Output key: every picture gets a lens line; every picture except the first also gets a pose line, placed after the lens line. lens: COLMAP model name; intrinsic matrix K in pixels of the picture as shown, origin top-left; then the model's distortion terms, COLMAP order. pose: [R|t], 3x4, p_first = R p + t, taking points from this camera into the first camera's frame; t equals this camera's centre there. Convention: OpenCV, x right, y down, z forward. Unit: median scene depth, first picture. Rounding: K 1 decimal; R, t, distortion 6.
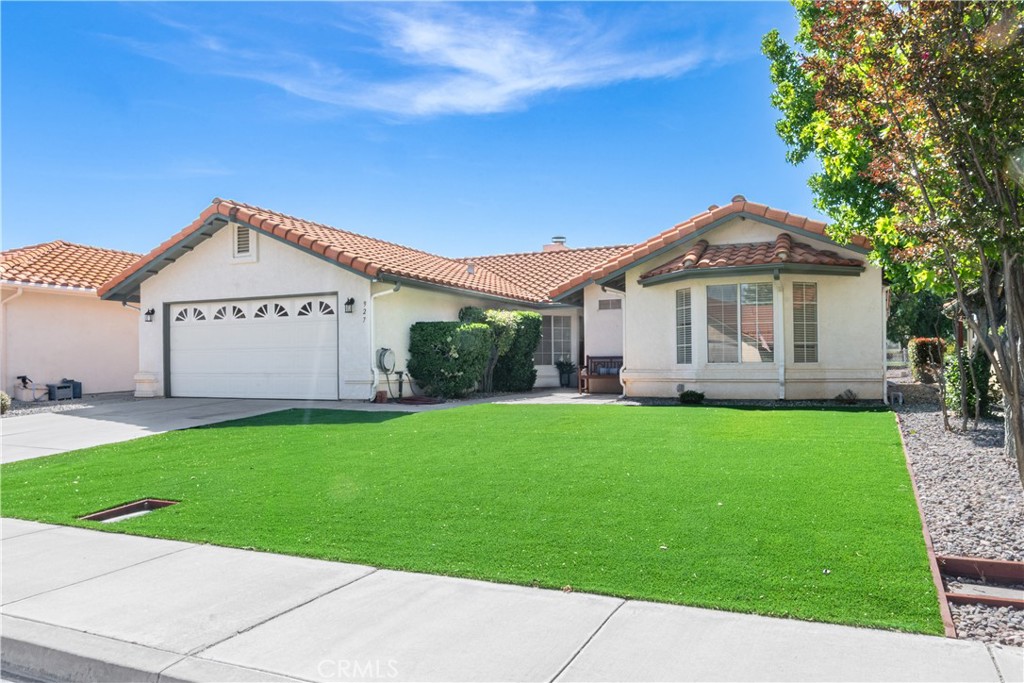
lens RADIAL K [[728.3, 0, 512.0], [0, 728.3, 341.5], [0, 0, 1]] dist [0.045458, 0.000164]
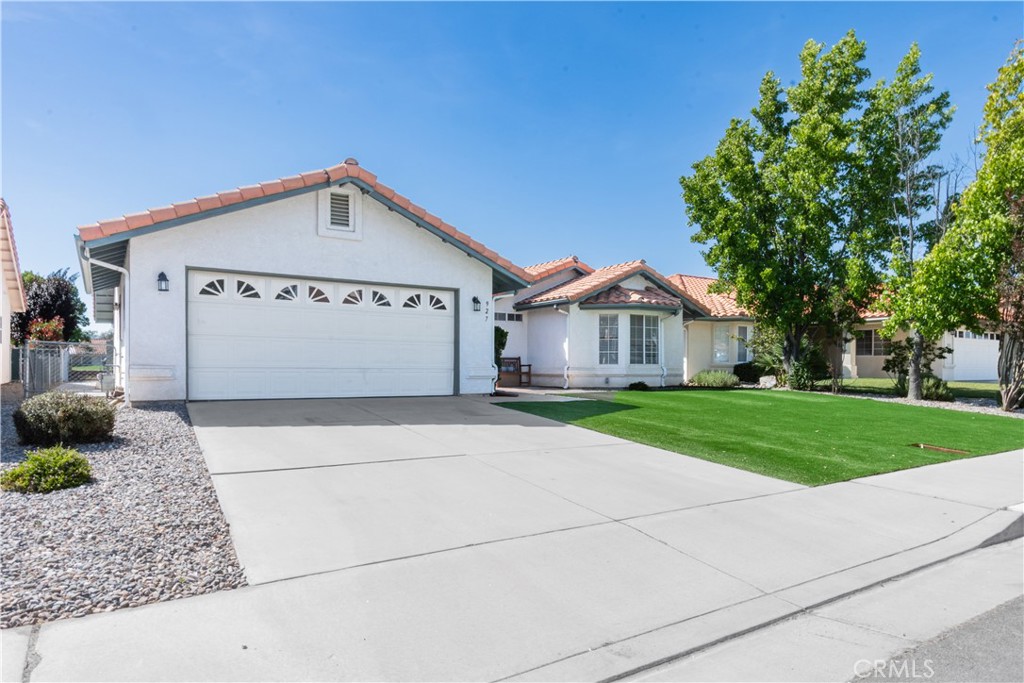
lens RADIAL K [[728.3, 0, 512.0], [0, 728.3, 341.5], [0, 0, 1]] dist [0.045458, 0.000164]
pose [[0.453391, 0.040674, 0.890383, -1.085141], [-0.038087, 0.998930, -0.026239, 0.028544], [-0.890498, -0.022016, 0.454455, 0.462840]]
